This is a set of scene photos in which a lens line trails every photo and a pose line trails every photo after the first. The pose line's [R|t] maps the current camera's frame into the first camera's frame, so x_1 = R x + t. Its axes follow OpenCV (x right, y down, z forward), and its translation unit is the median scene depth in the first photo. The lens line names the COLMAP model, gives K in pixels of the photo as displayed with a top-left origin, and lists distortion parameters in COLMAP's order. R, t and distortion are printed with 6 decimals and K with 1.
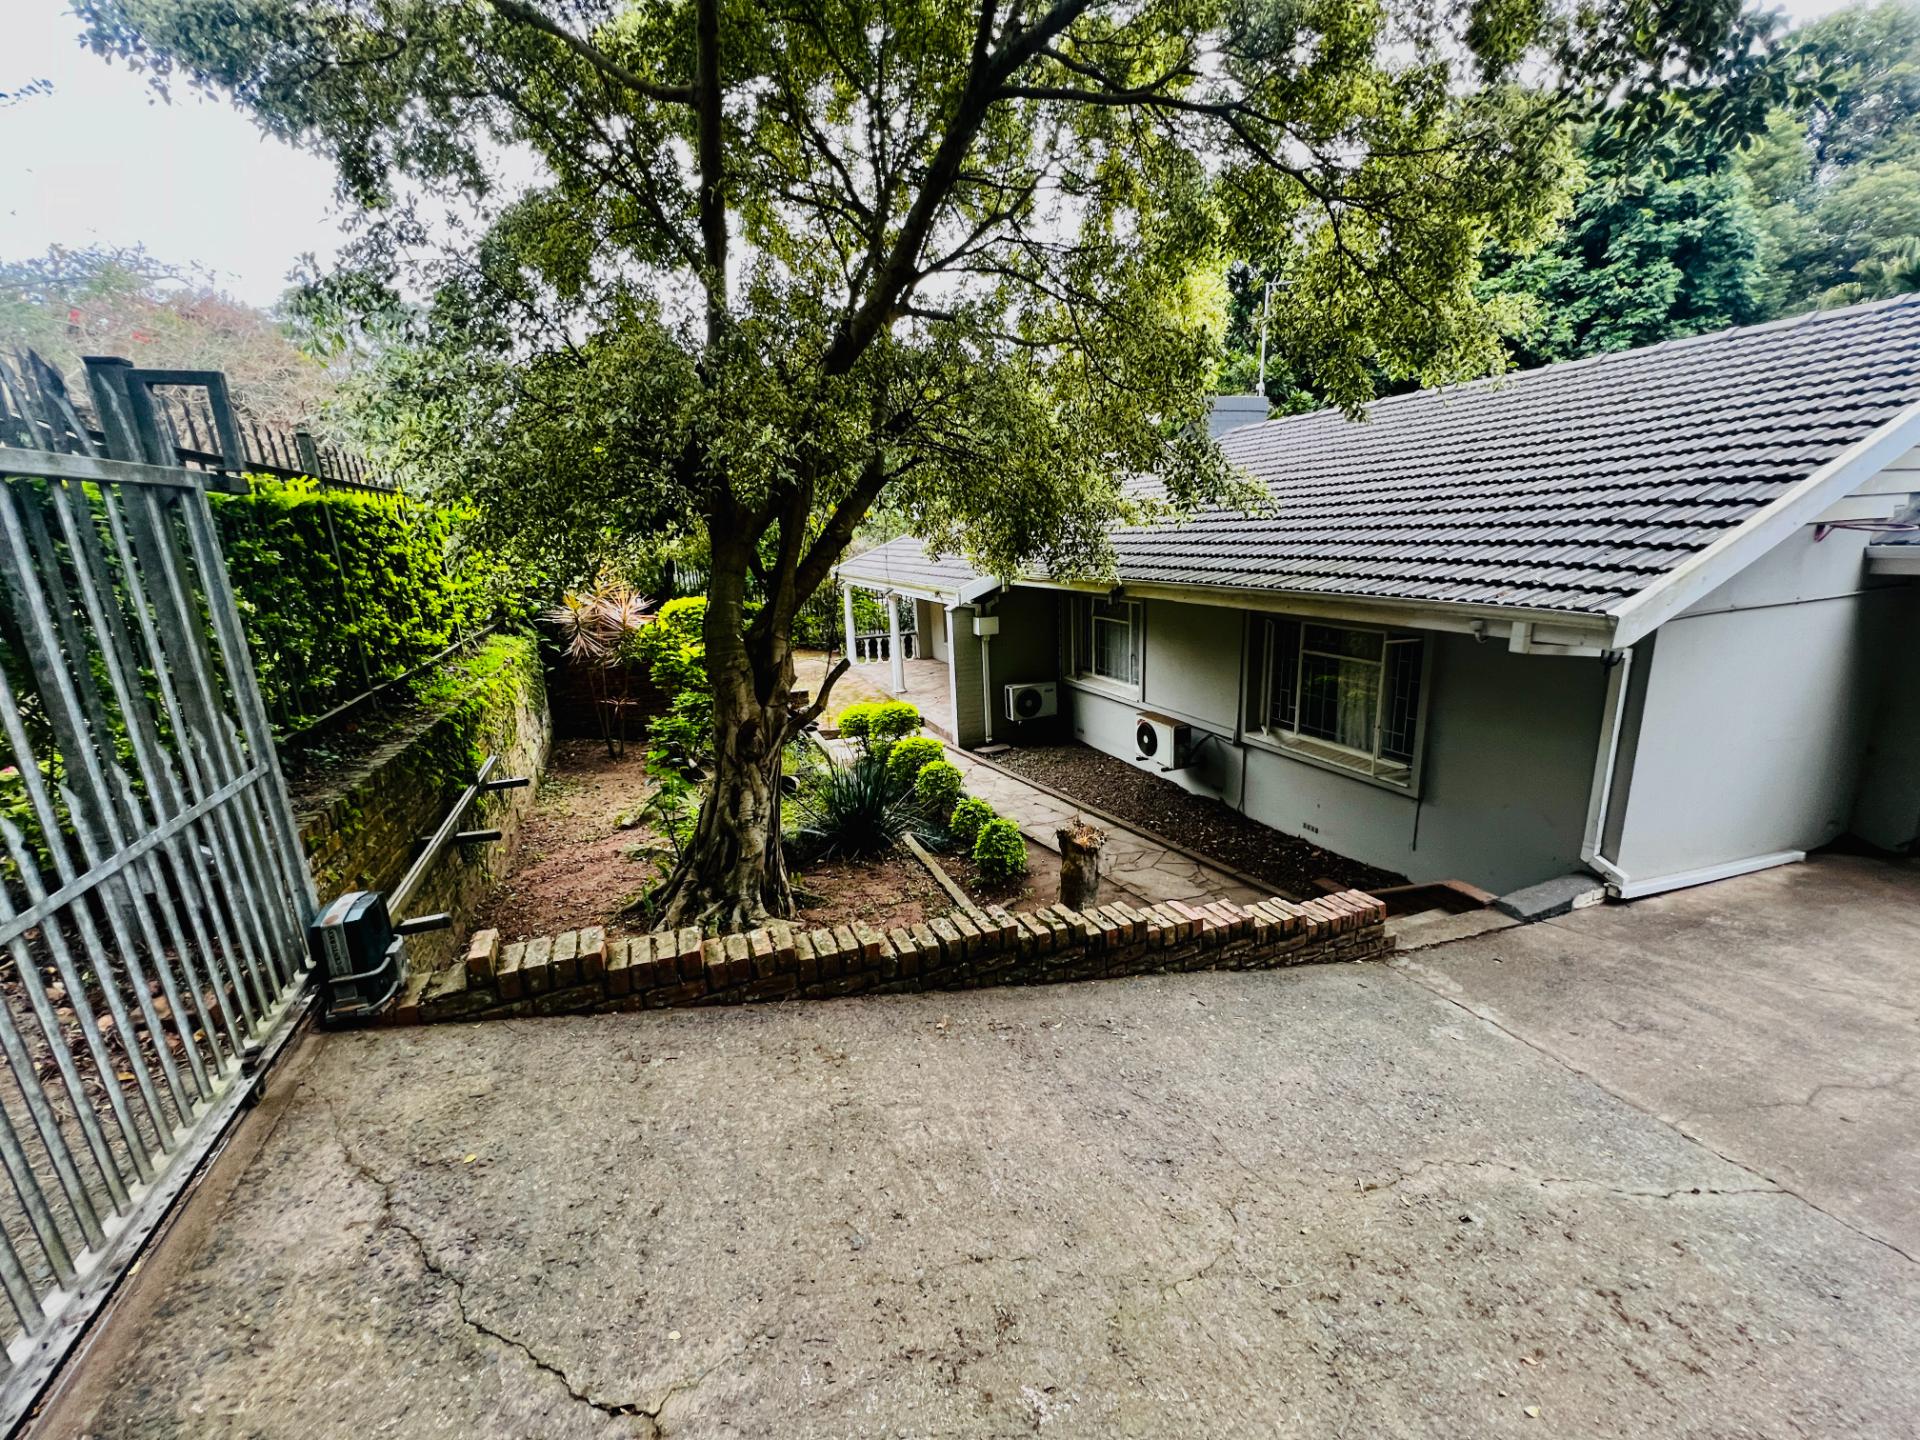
lens RADIAL K [[766.7, 0, 956.7], [0, 766.7, 718.4], [0, 0, 1]] dist [-0.003695, 0.000877]
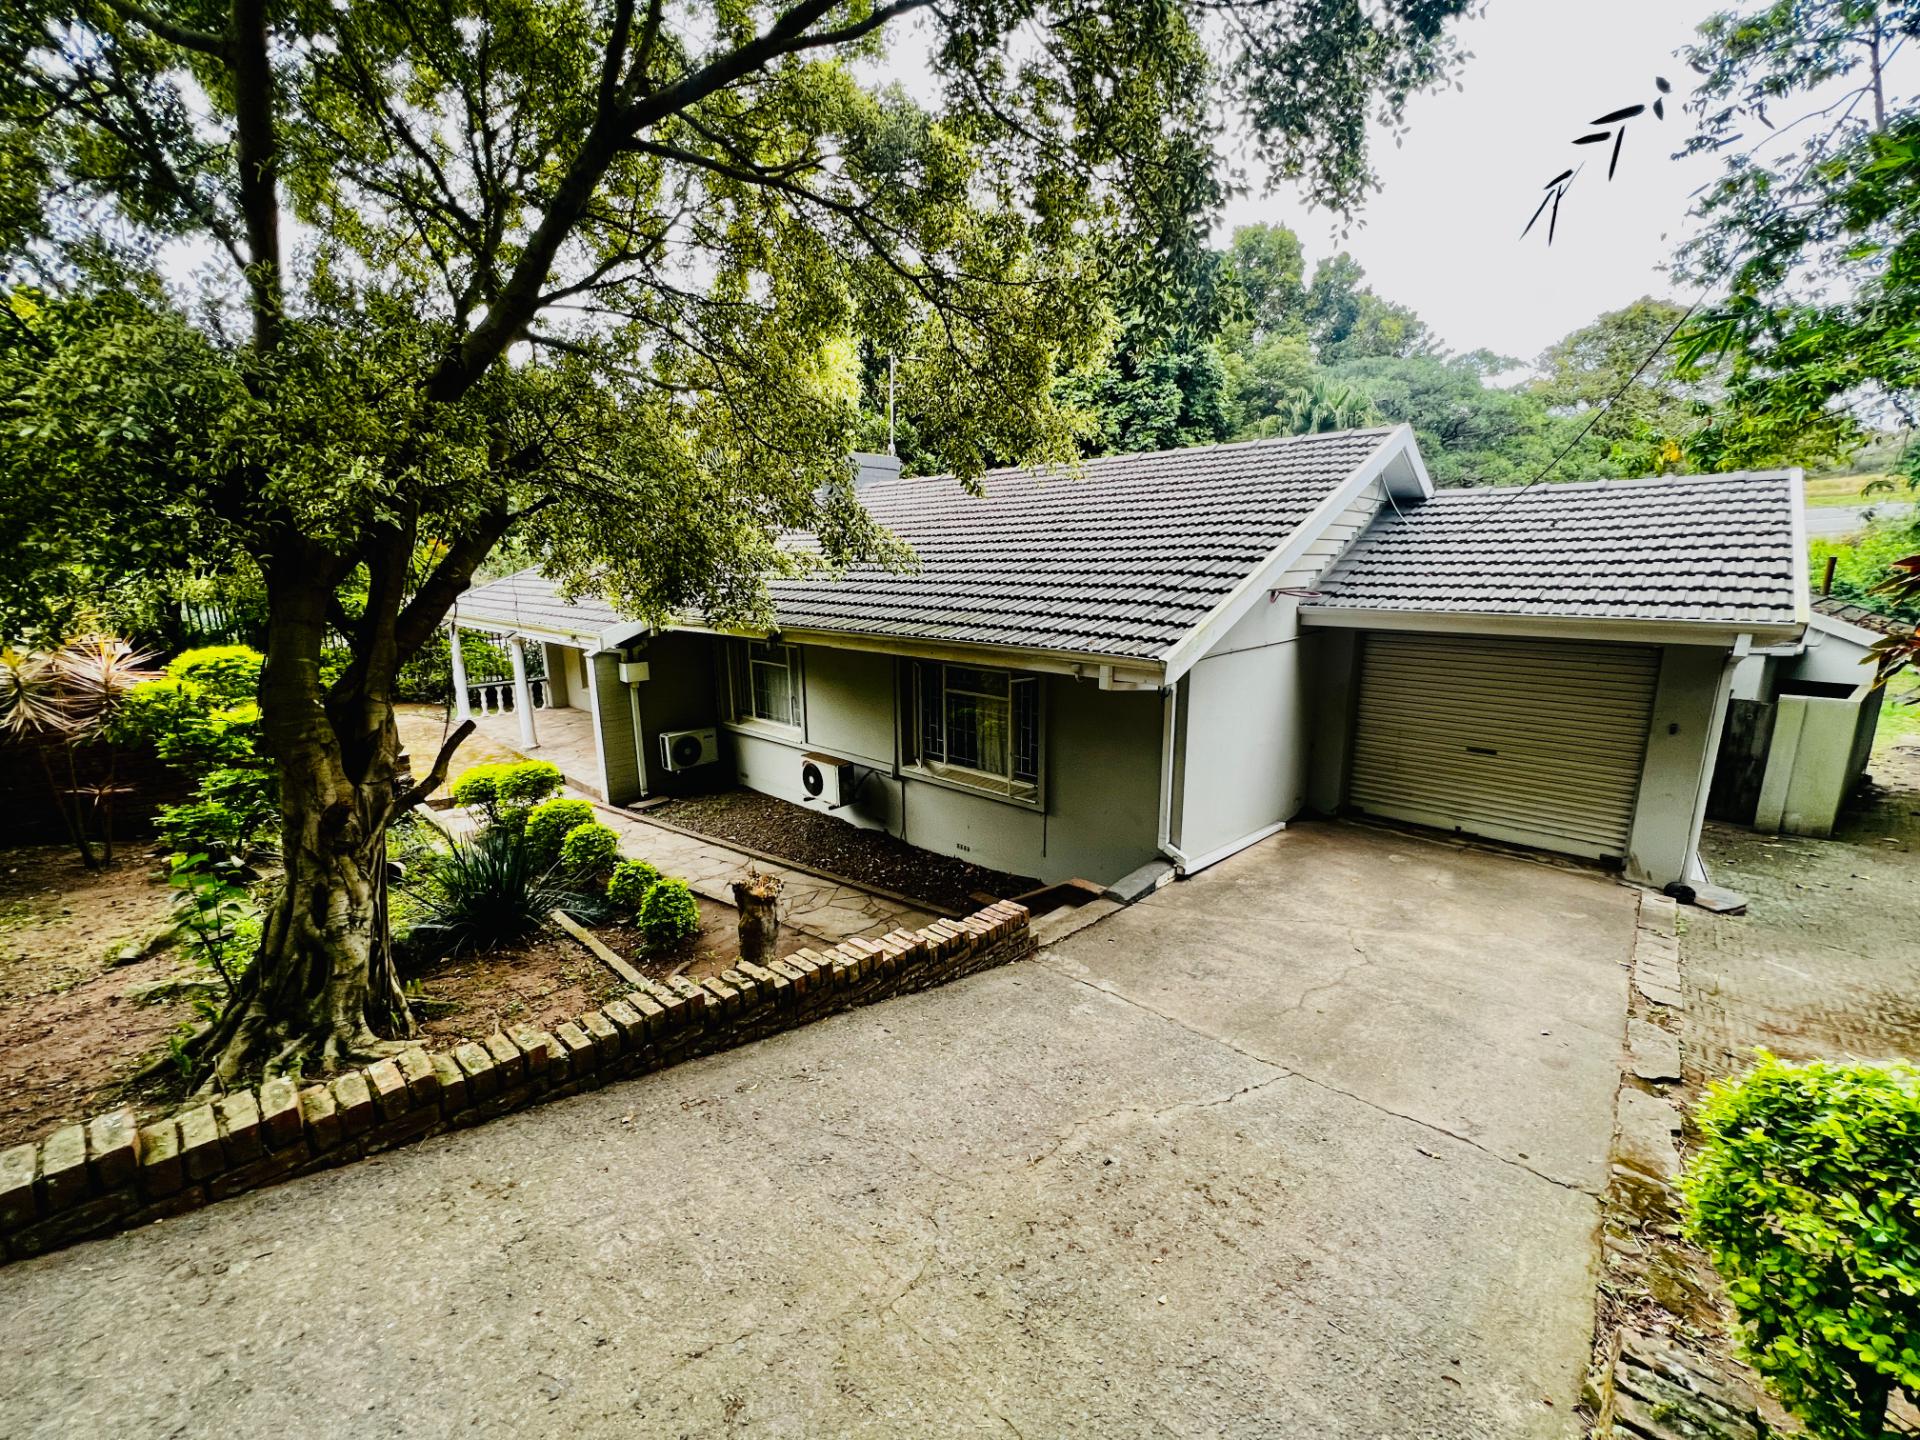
lens RADIAL K [[766.7, 0, 957.7], [0, 766.7, 718.0], [0, 0, 1]] dist [-0.003695, 0.000877]
pose [[0.902541, -0.051134, 0.427556, -0.017135], [0.071561, 0.996928, -0.031831, -0.014235], [-0.424615, 0.059326, 0.903428, -0.020935]]
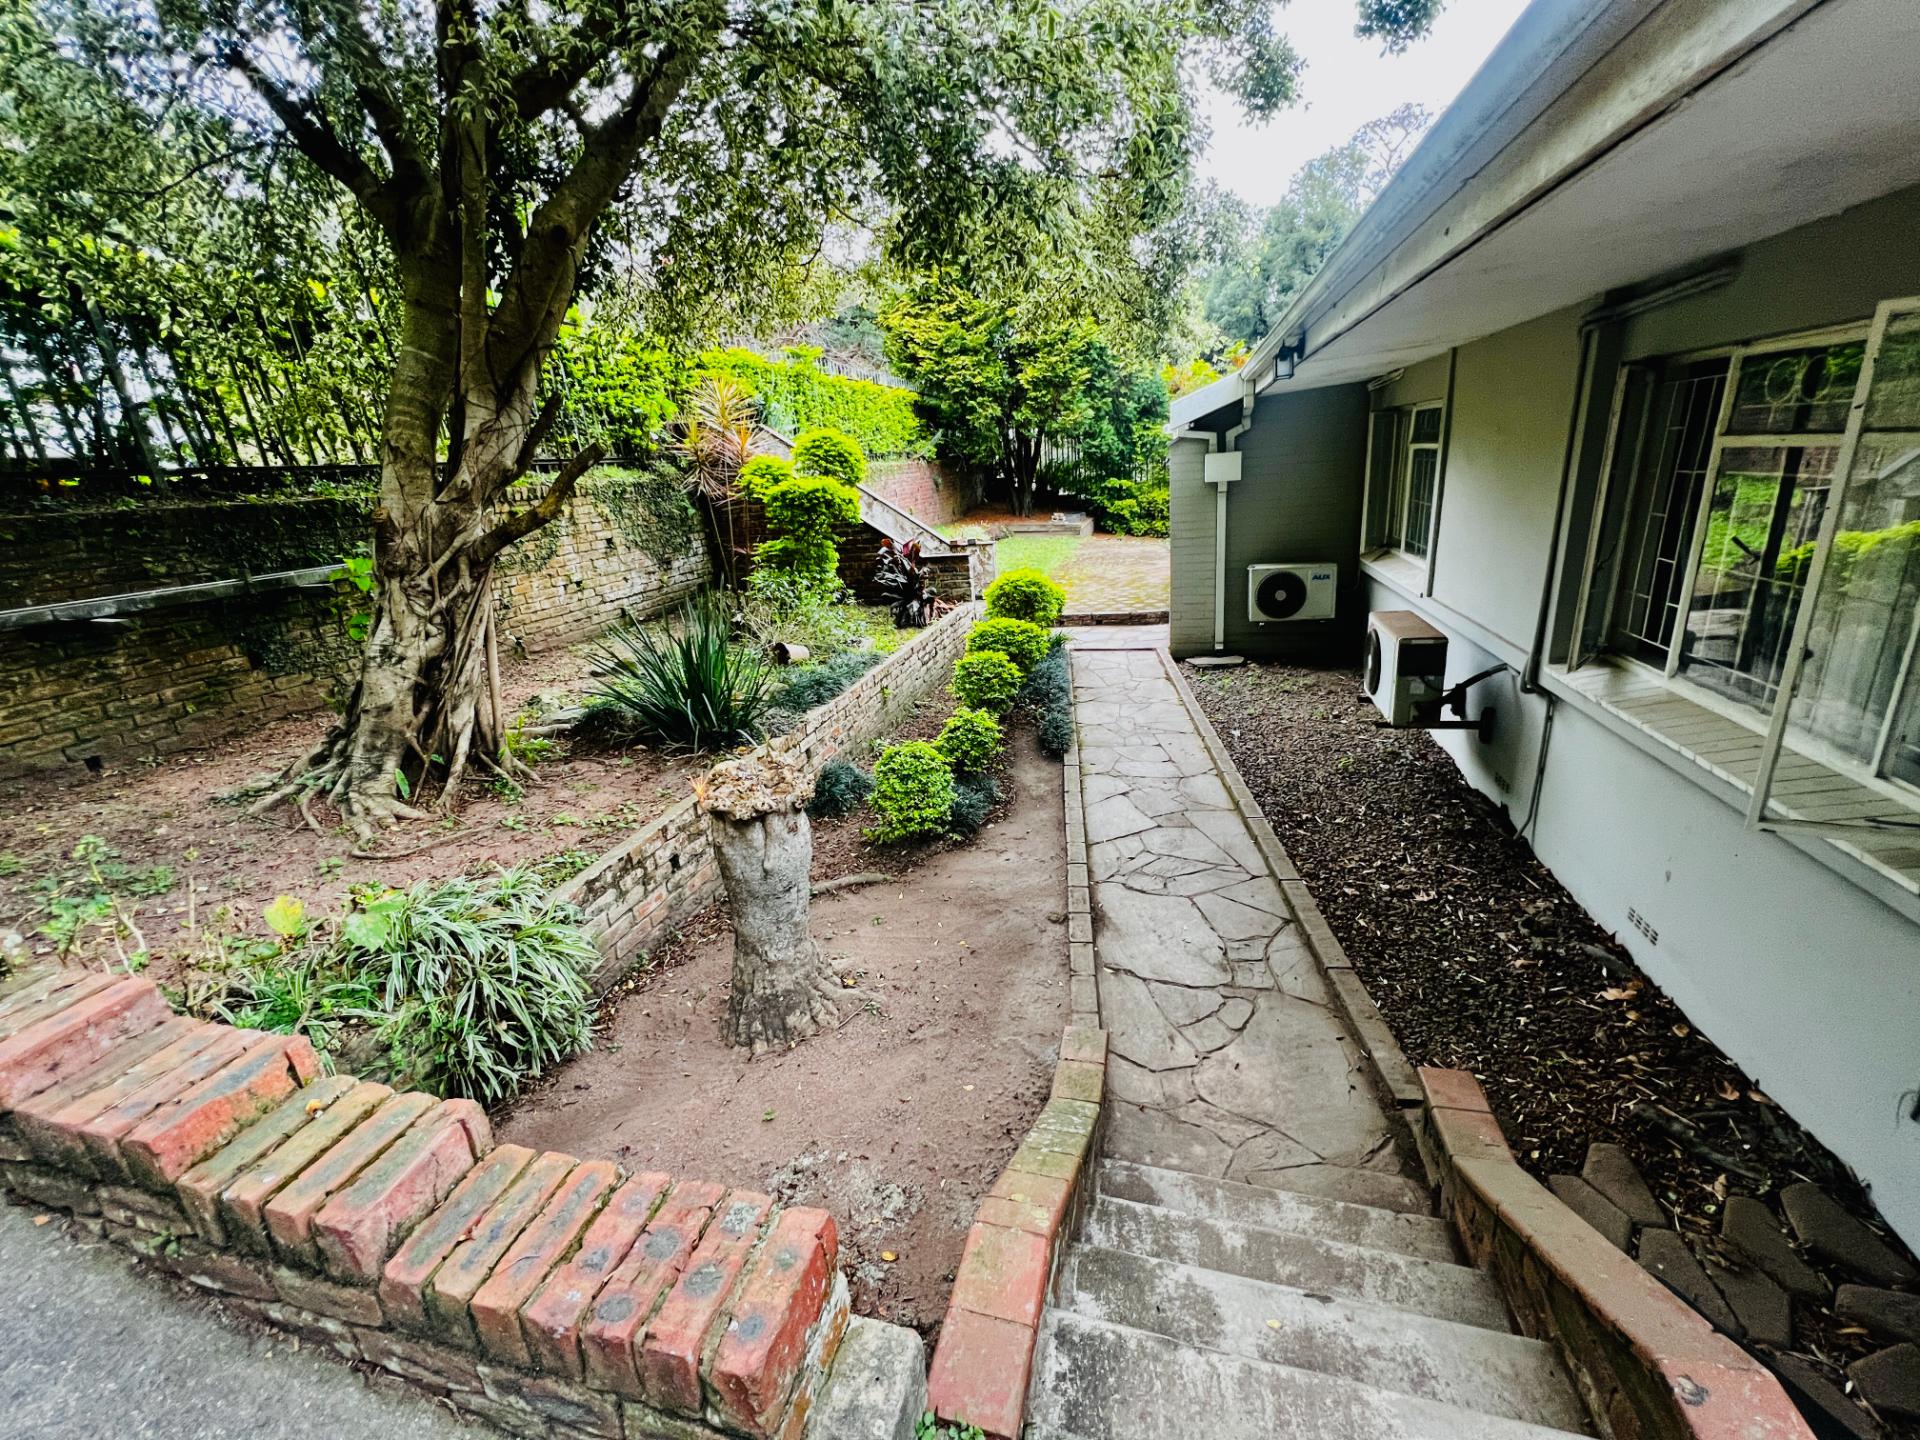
lens RADIAL K [[766.7, 0, 960.2], [0, 766.7, 715.9], [0, 0, 1]] dist [-0.003695, 0.000877]
pose [[0.803375, 0.166927, -0.571598, 0.543924], [-0.101827, 0.984277, 0.144327, 0.028549], [0.586703, -0.057745, 0.807741, 0.701211]]
